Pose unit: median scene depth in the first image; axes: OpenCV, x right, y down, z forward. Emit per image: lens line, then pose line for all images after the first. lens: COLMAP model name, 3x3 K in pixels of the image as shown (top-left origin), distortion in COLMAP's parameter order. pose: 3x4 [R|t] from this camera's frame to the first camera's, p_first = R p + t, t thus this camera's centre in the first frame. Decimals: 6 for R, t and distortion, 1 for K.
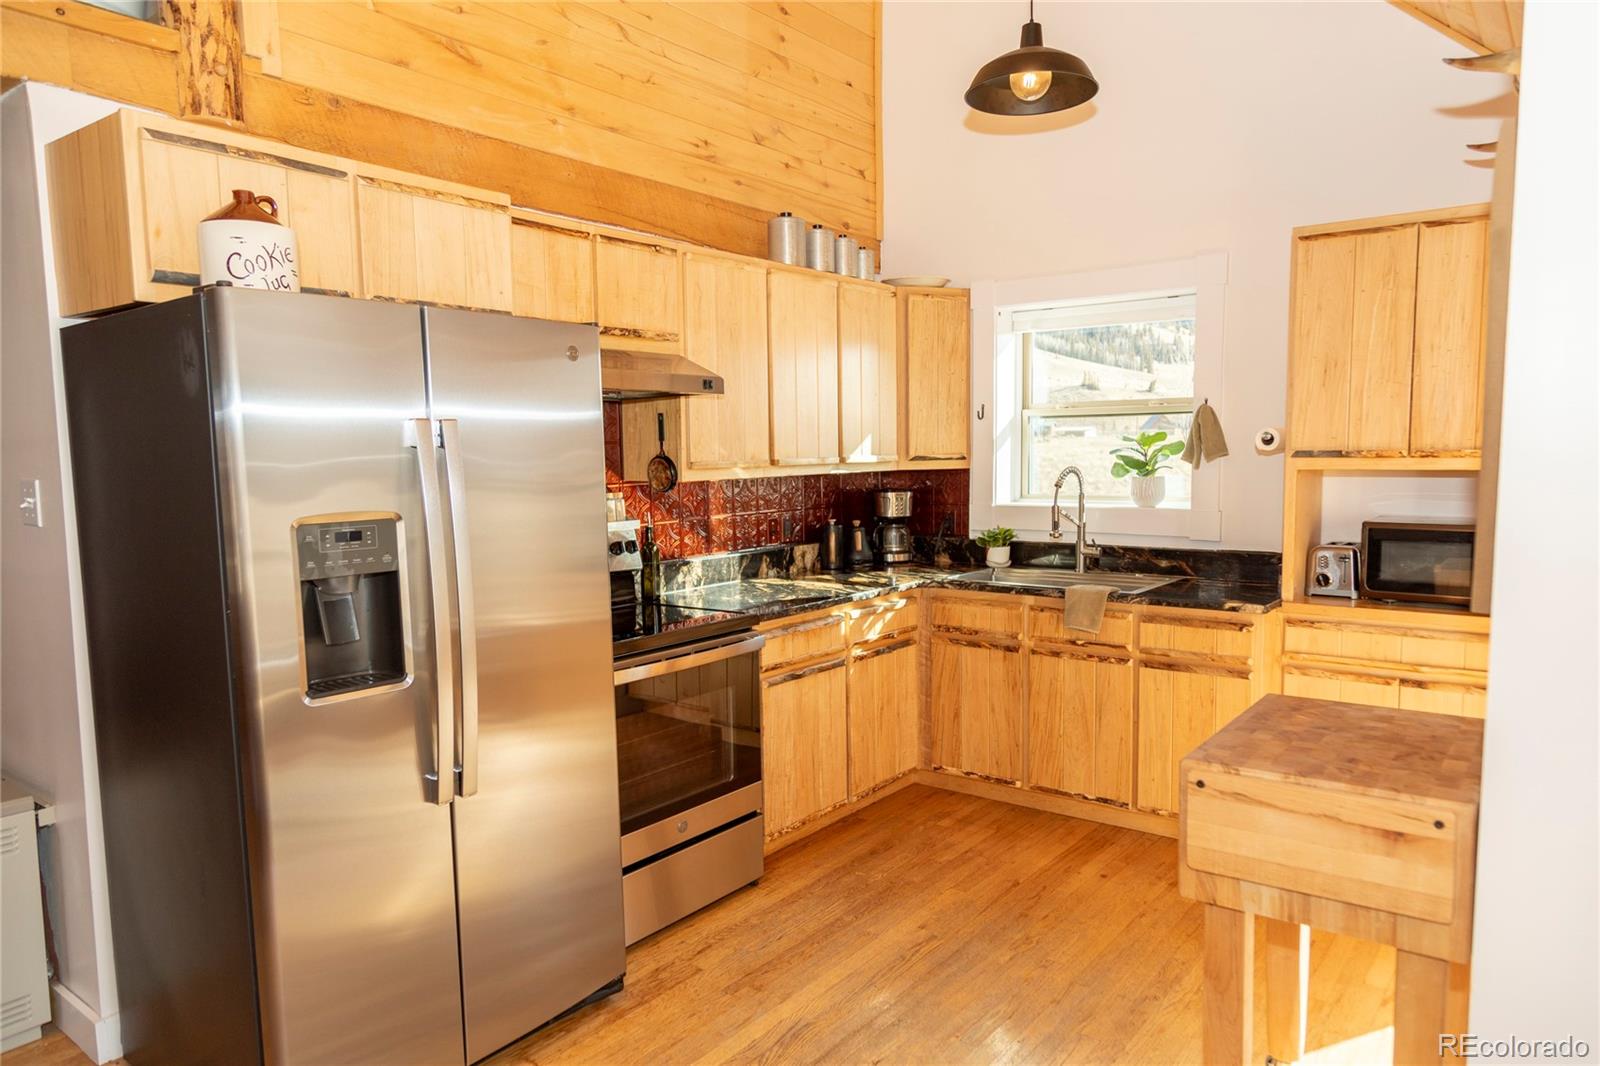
lens RADIAL K [[1047.2, 0, 806.6], [0, 1047.2, 541.7], [0, 0, 1]] dist [0.001569, 0.001803]
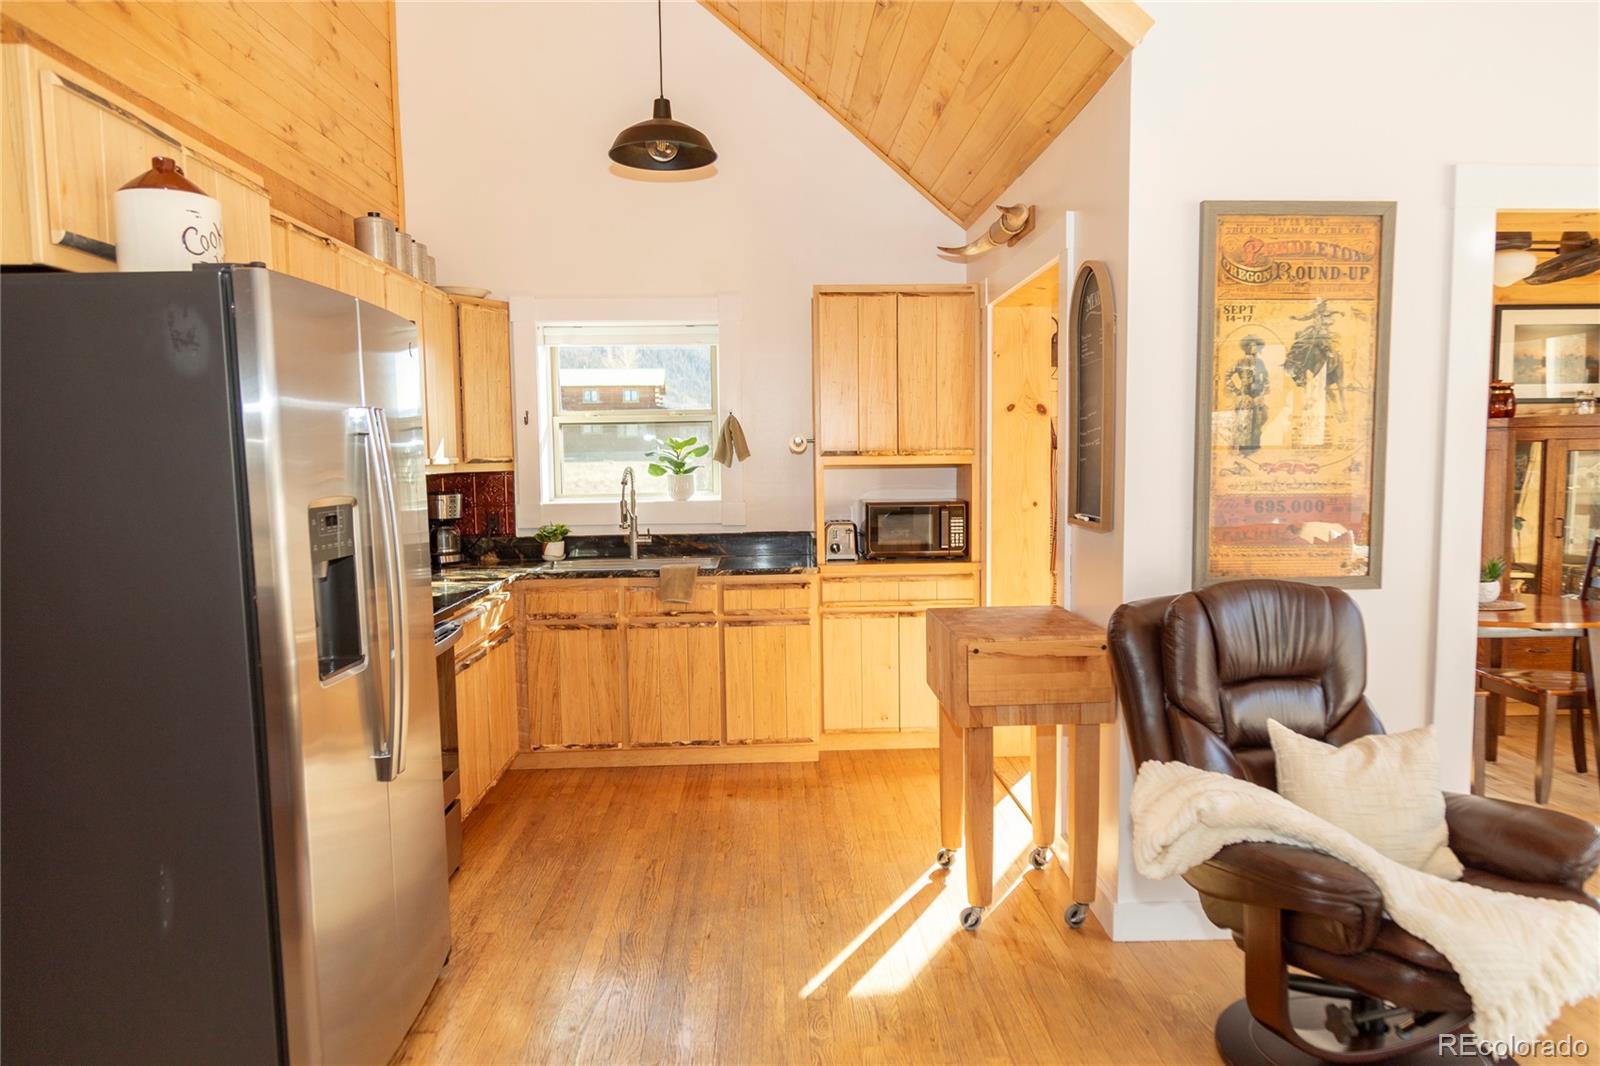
lens RADIAL K [[1100.0, 0, 812.6], [0, 1100.0, 544.5], [0, 0, 1]] dist [0.001939, -0.000920]
pose [[0.766421, -0.050735, 0.640332, -0.400284], [0.061516, 0.998091, 0.005453, 0.020818], [-0.639387, 0.035211, 0.768079, -0.058805]]
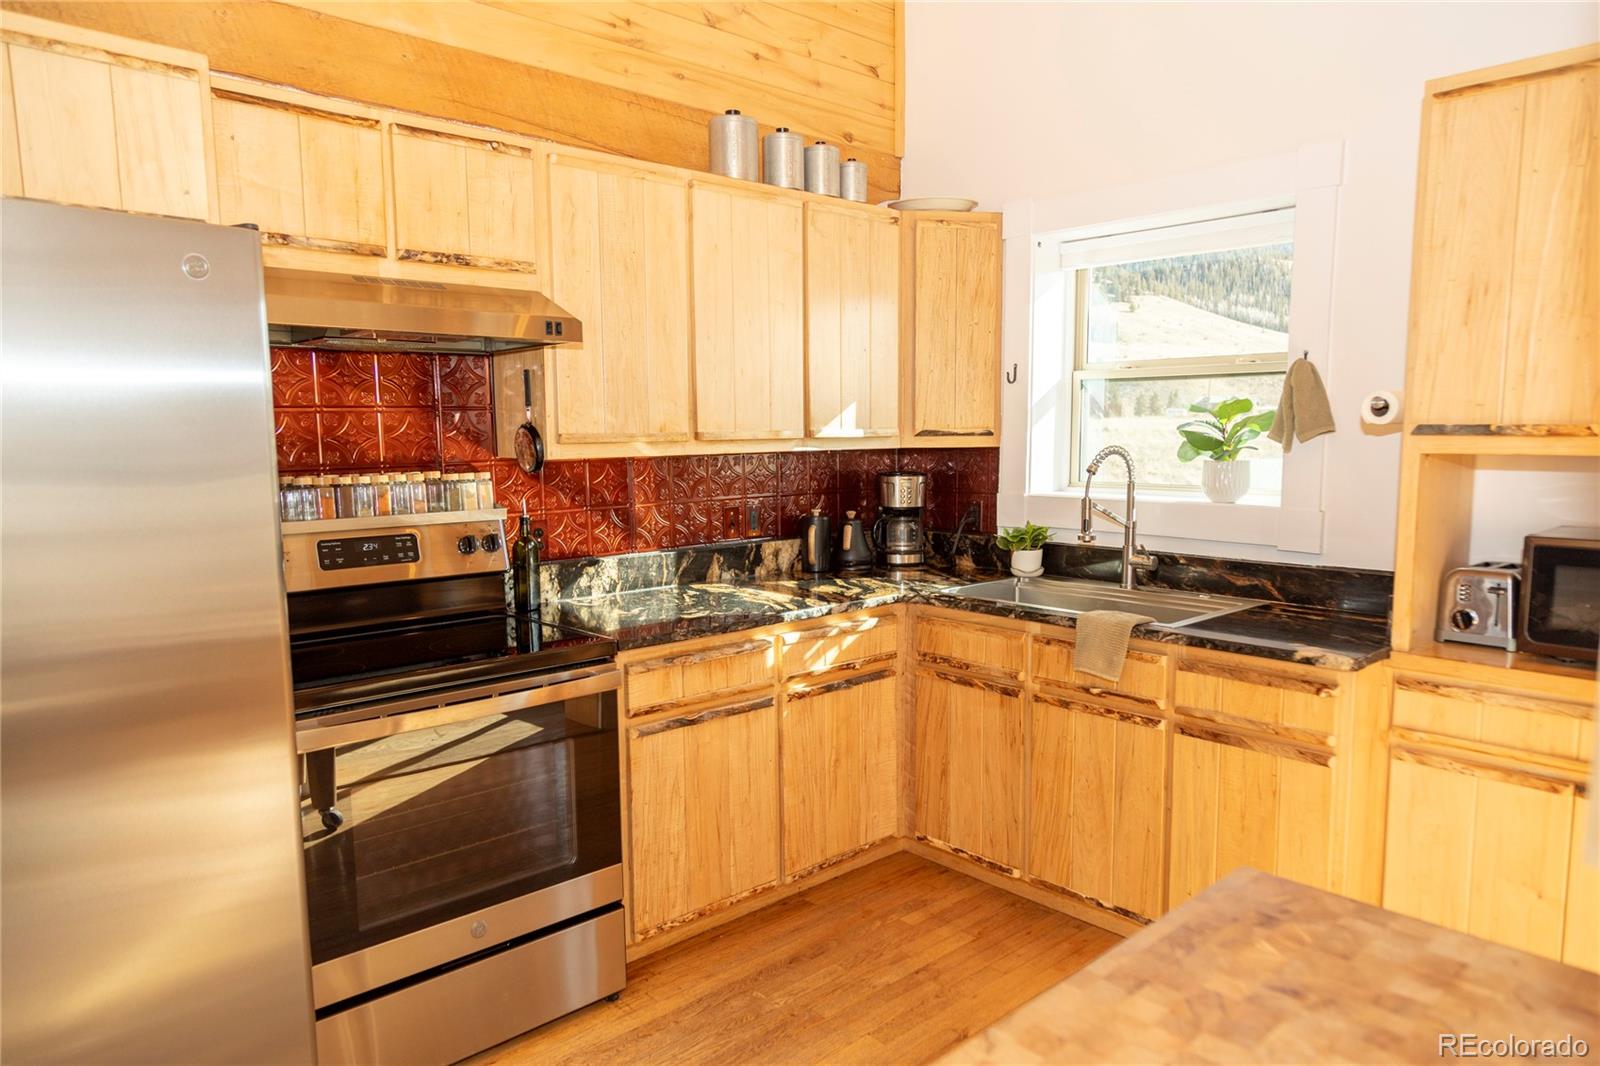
lens RADIAL K [[1050.2, 0, 808.2], [0, 1050.2, 543.2], [0, 0, 1]] dist [0.003051, -0.001031]
pose [[0.985695, 0.026493, -0.166445, 0.178765], [-0.022697, 0.999438, 0.024666, -0.017820], [0.167005, -0.020535, 0.985742, 0.252314]]
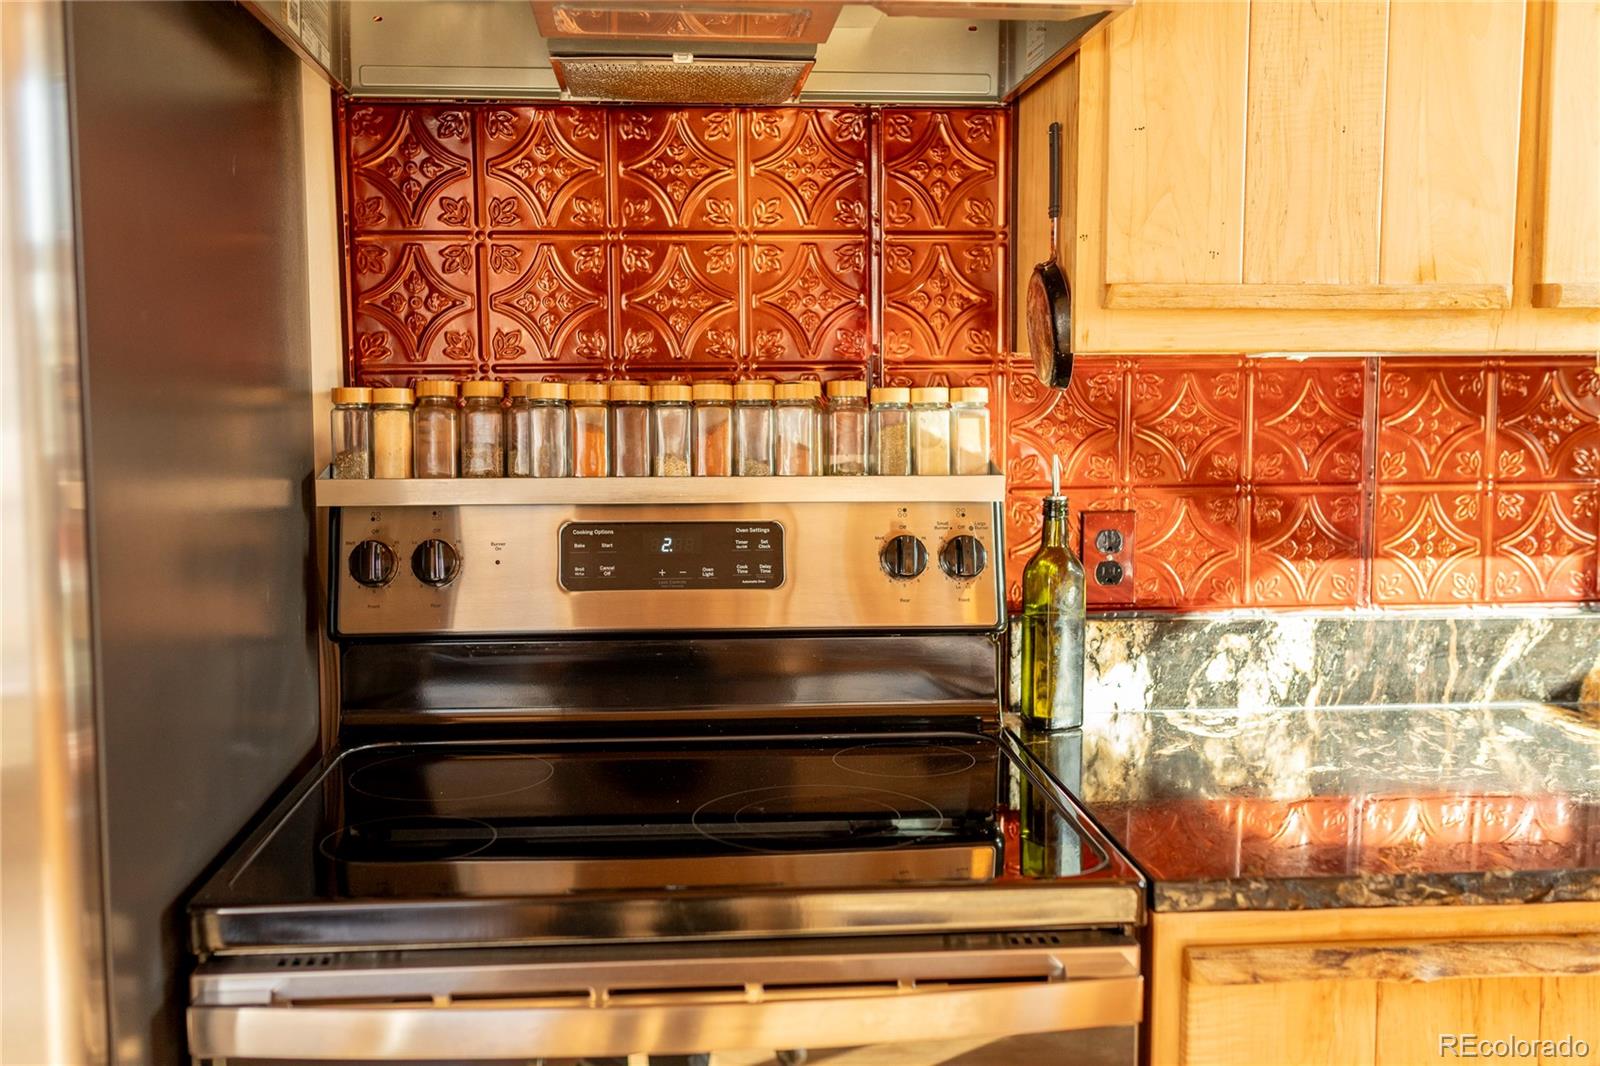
lens RADIAL K [[1584.8, 0, 800.0], [0, 1584.8, 533.0], [0, 0, 1]] dist [-0.003305, -0.000570]
pose [[0.677402, 0.089083, -0.730199, 0.140375], [-0.076509, 0.995789, 0.050508, -0.021232], [0.731623, 0.021653, 0.681365, 0.588516]]
